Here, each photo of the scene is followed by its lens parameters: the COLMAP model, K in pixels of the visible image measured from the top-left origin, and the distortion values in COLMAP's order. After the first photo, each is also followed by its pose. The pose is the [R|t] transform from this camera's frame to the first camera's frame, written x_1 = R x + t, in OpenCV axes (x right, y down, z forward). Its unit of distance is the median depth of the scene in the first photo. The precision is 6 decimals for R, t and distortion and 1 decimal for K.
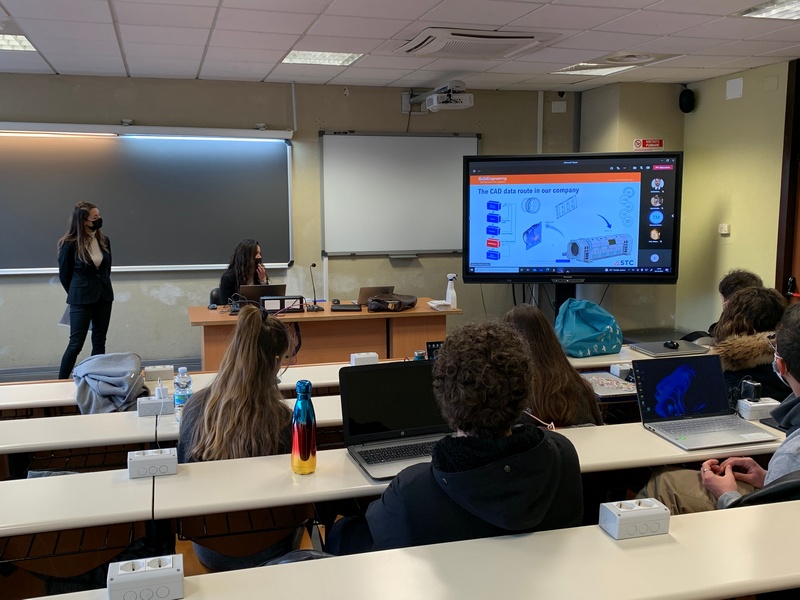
lens RADIAL K [[788.0, 0, 399.4], [0, 788.0, 301.1], [0, 0, 1]] dist [0.092921, 0.000000]
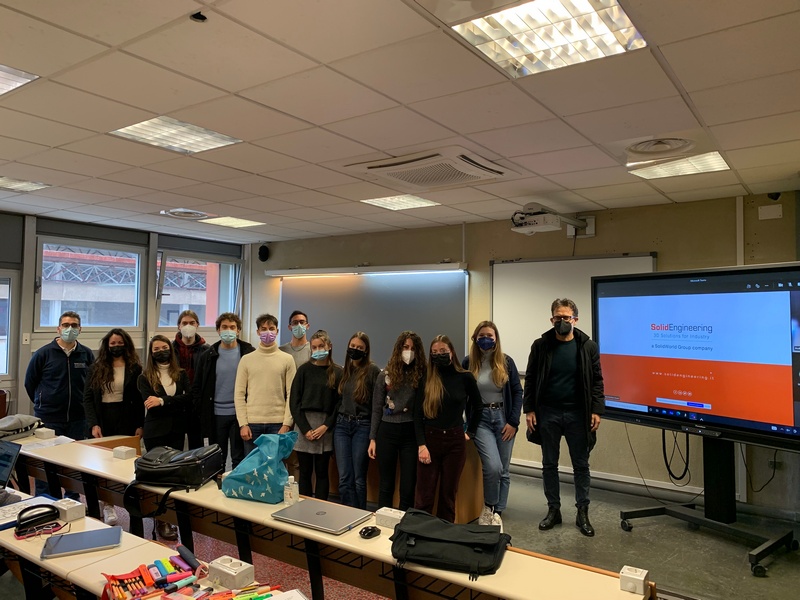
lens RADIAL K [[607.2, 0, 399.5], [0, 607.2, 297.3], [0, 0, 1]] dist [0.003314, 0.000089]
pose [[0.609823, -0.015961, -0.792377, 0.505202], [-0.116073, 0.987218, -0.109217, -0.055944], [0.783992, 0.158576, 0.600175, 0.397125]]
